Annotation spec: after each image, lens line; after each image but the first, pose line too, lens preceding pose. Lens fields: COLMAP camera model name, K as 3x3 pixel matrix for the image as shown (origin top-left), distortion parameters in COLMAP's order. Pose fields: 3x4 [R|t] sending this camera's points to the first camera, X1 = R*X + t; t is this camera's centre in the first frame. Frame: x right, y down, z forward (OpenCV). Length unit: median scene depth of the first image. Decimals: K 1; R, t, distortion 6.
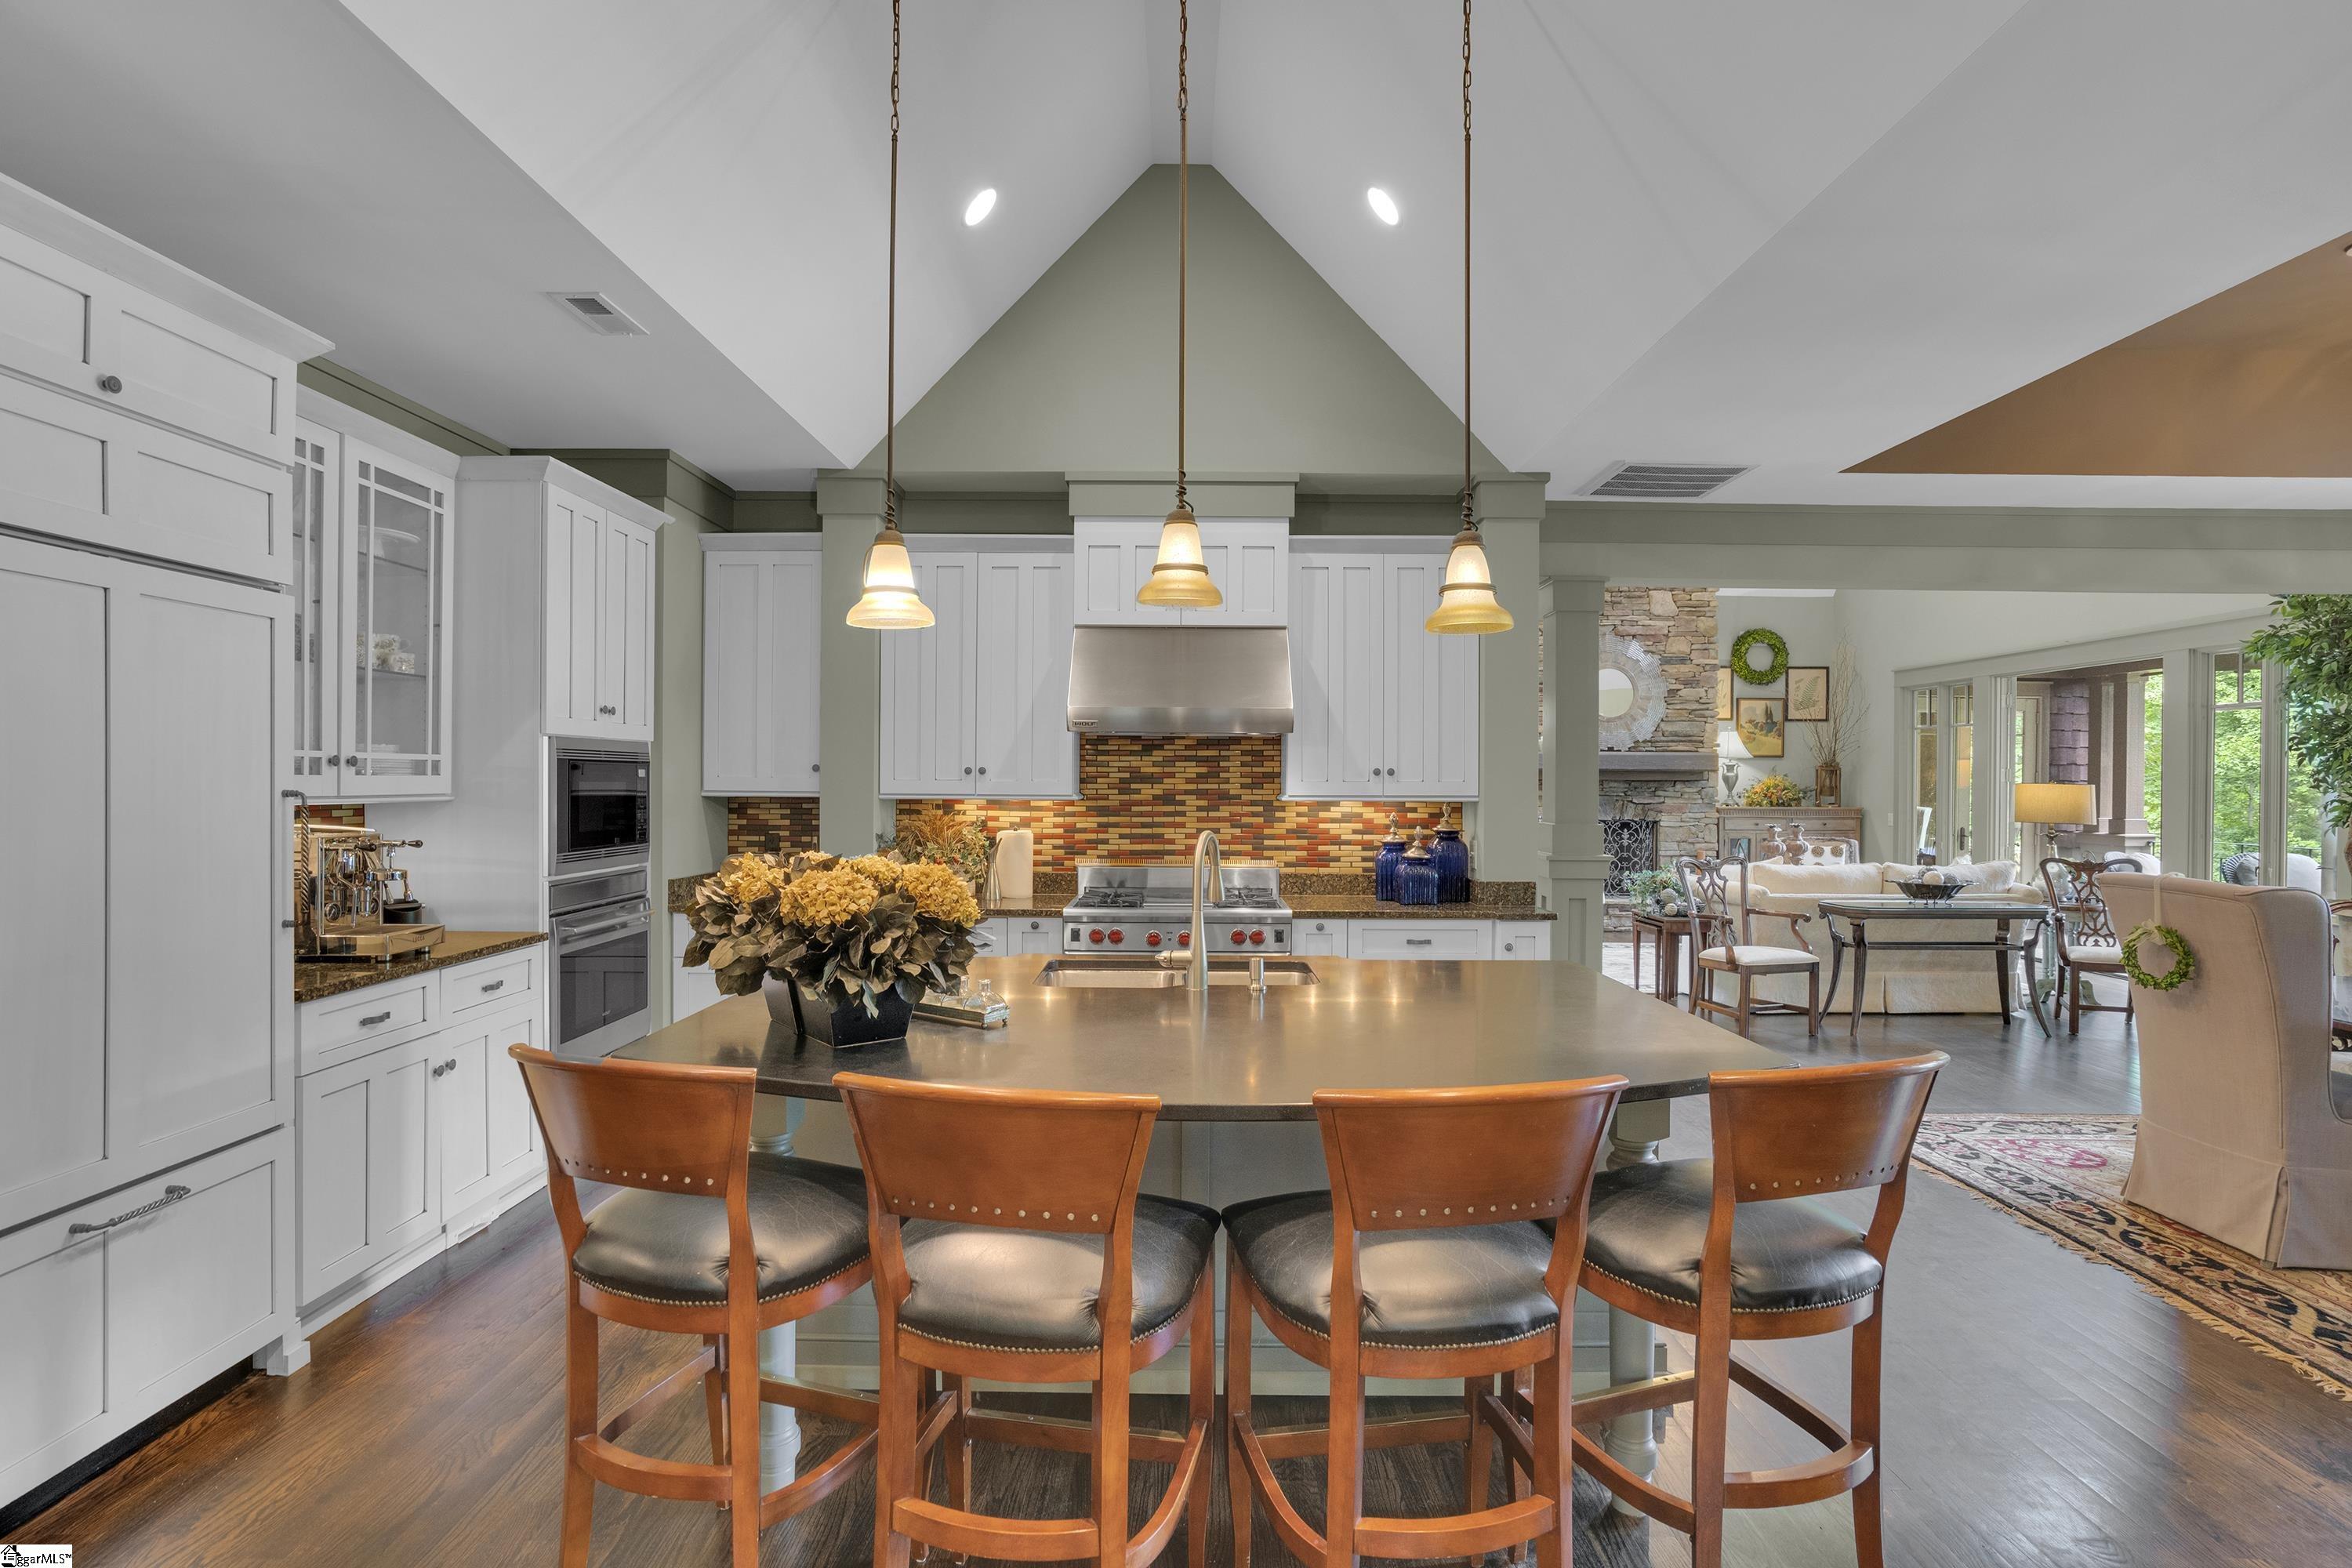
lens RADIAL K [[1151.3, 0, 1182.9], [0, 1151.3, 786.0], [0, 0, 1]] dist [-0.043602, 0.020741]
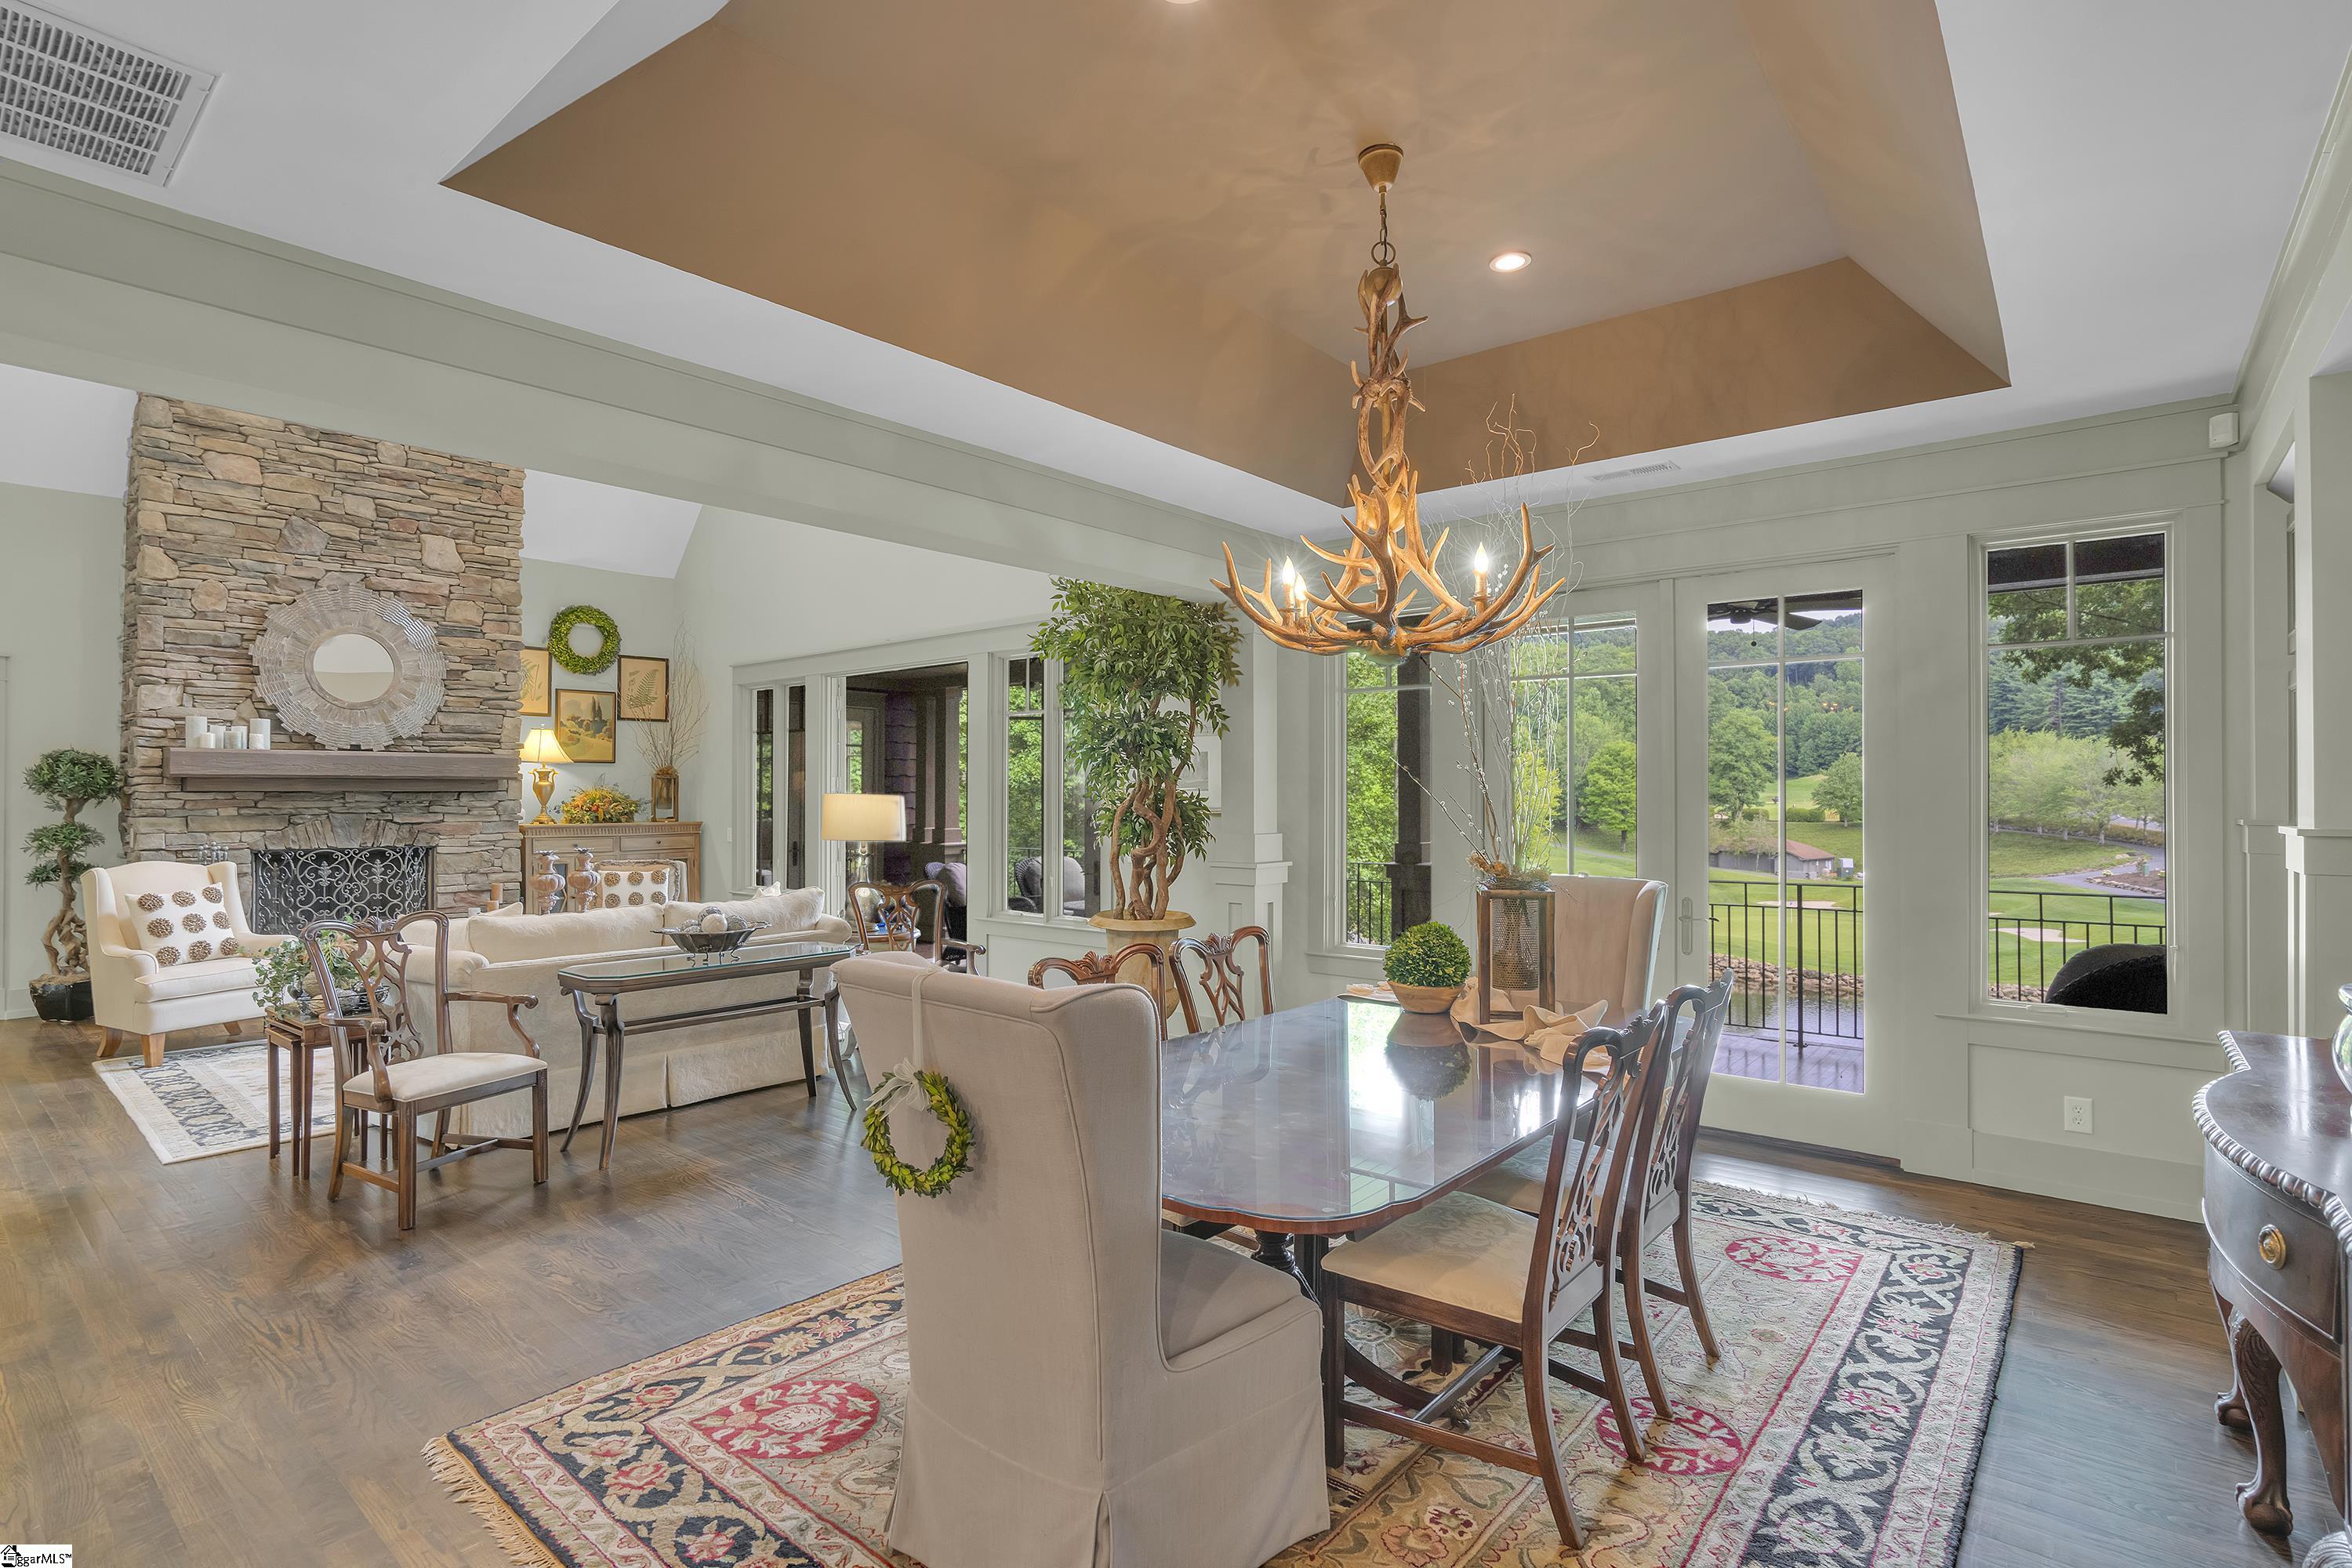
lens RADIAL K [[1151.3, 0, 1182.9], [0, 1151.3, 786.0], [0, 0, 1]] dist [-0.043602, 0.020741]
pose [[0.629690, -0.001165, 0.776845, 0.257928], [0.008880, 0.999944, -0.005699, -0.000086], [-0.776796, 0.010487, 0.629666, 0.277866]]
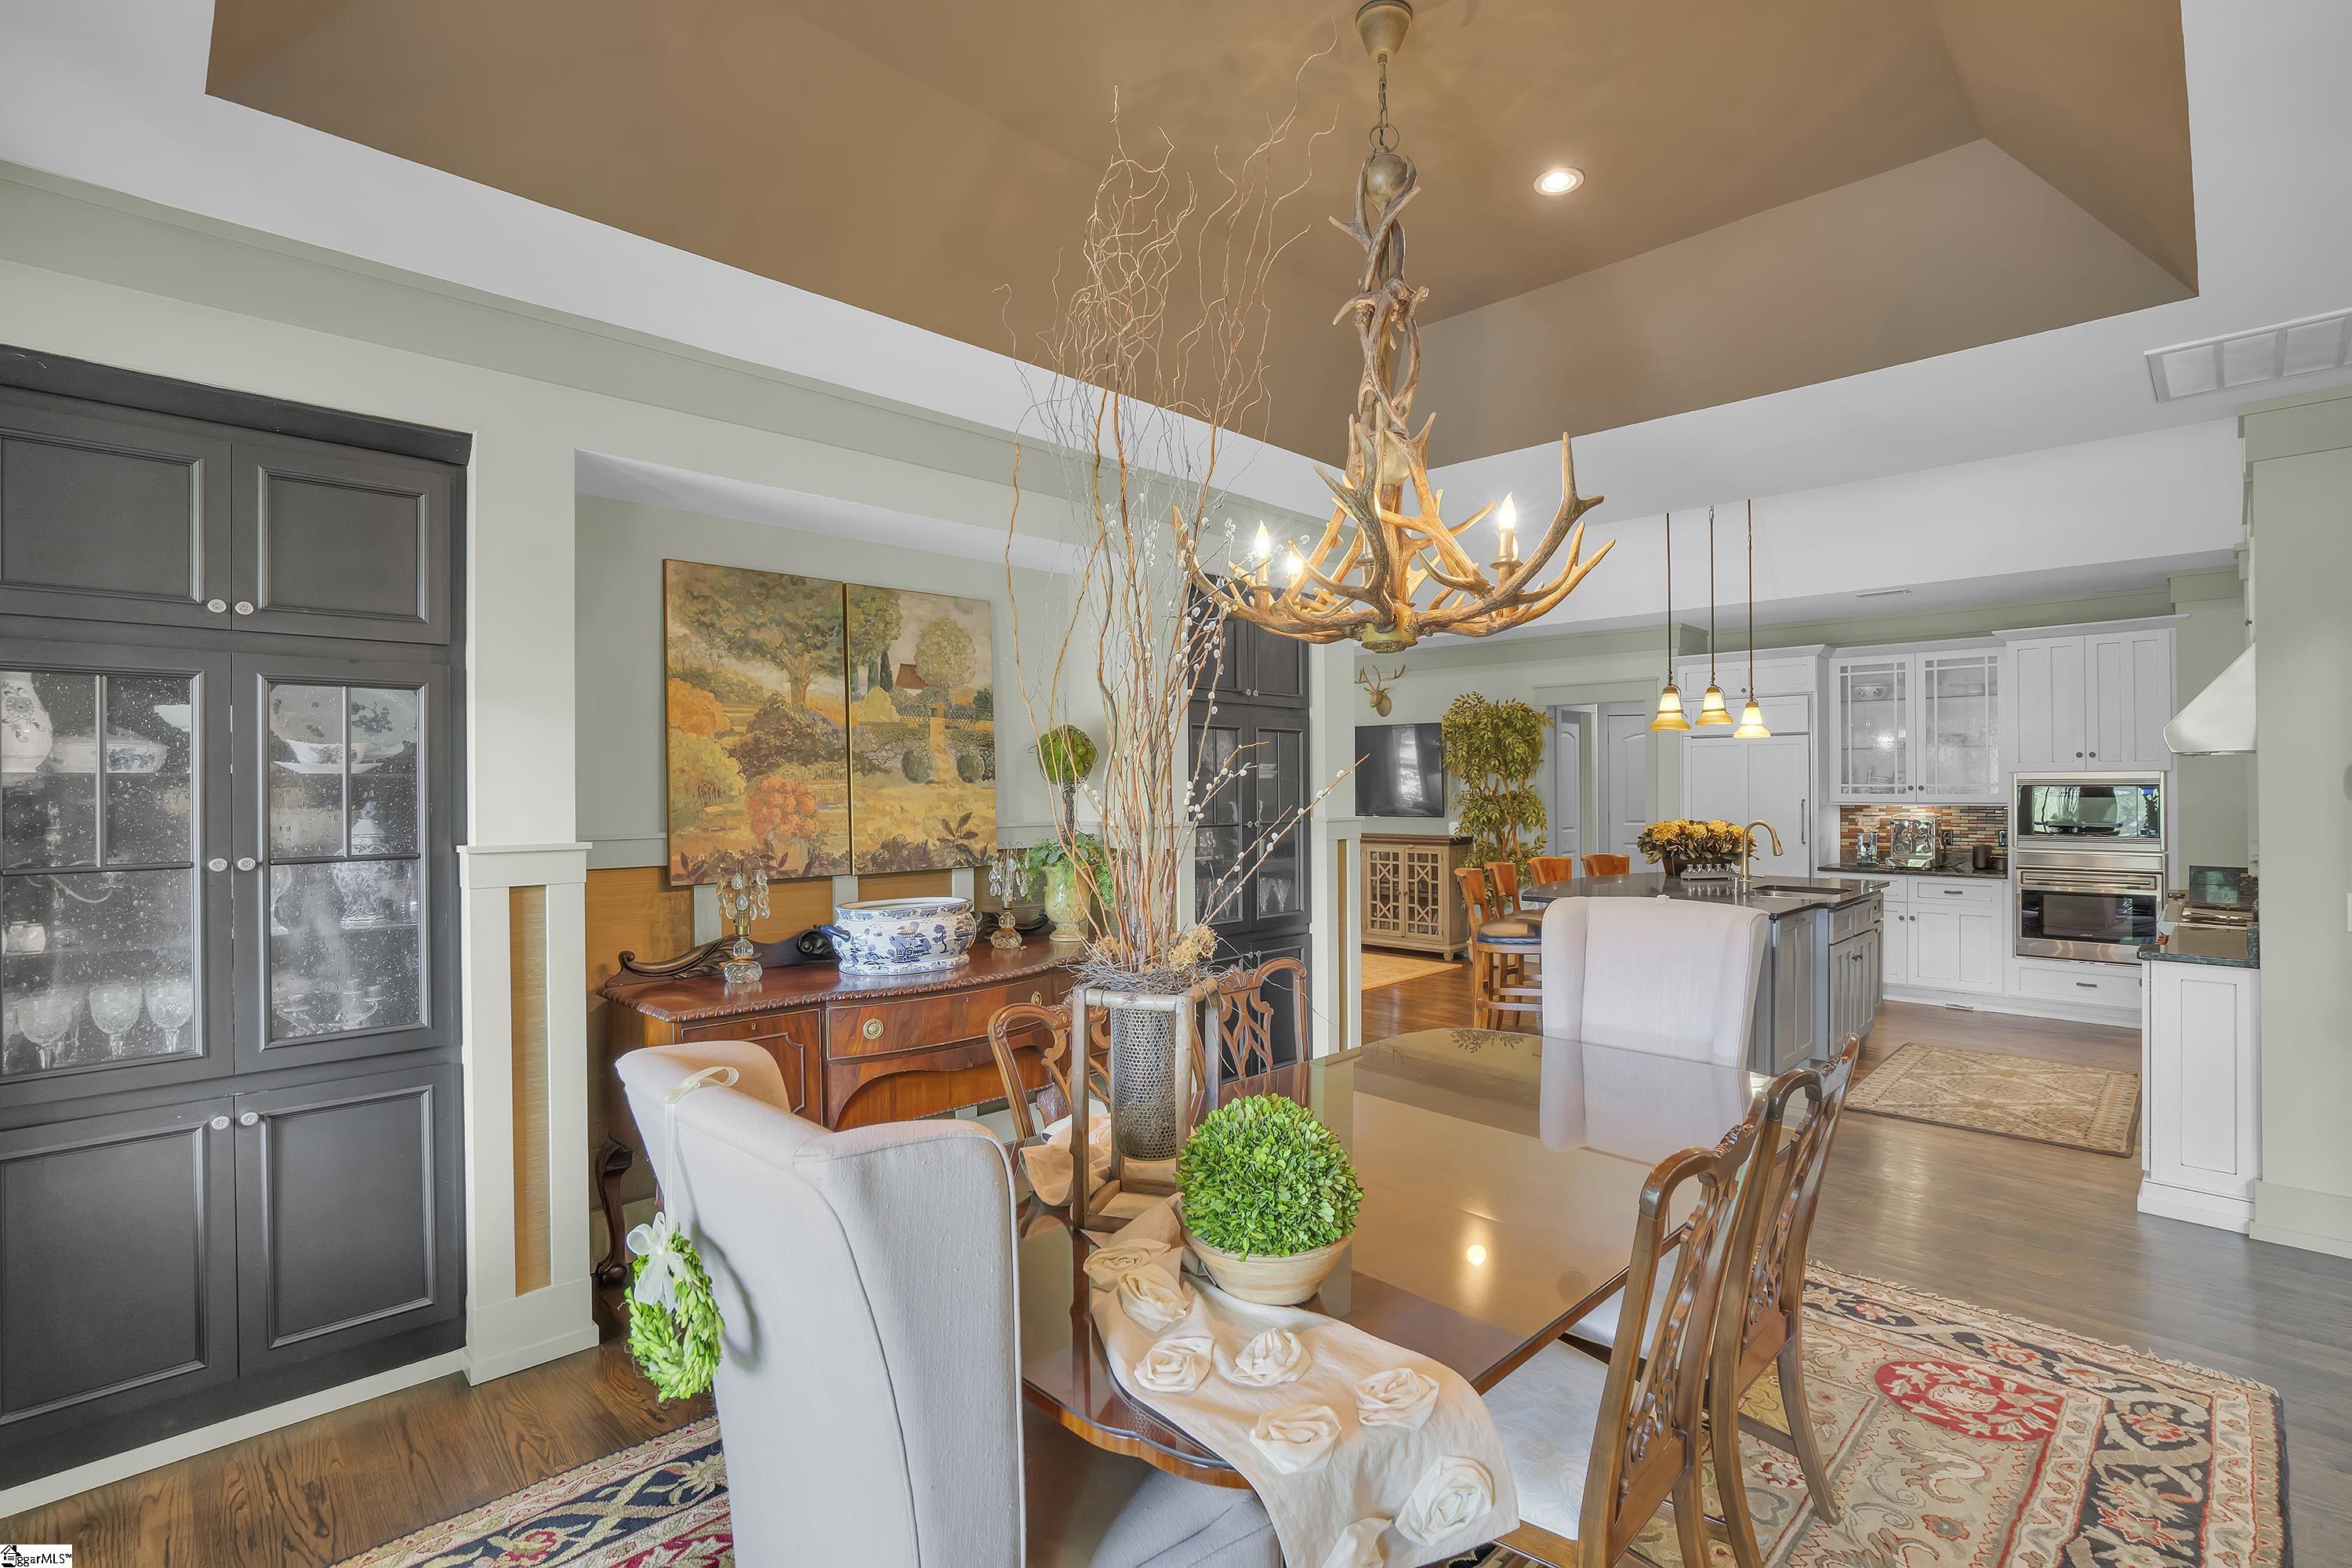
lens RADIAL K [[1083.1, 0, 1174.4], [0, 1083.1, 781.3], [0, 0, 1]] dist [-0.058734, 0.024151]
pose [[-0.698221, 0.002454, -0.715878, 0.881736], [-0.003945, 0.999966, 0.007276, -0.010070], [0.715871, 0.007904, -0.698188, 0.648085]]
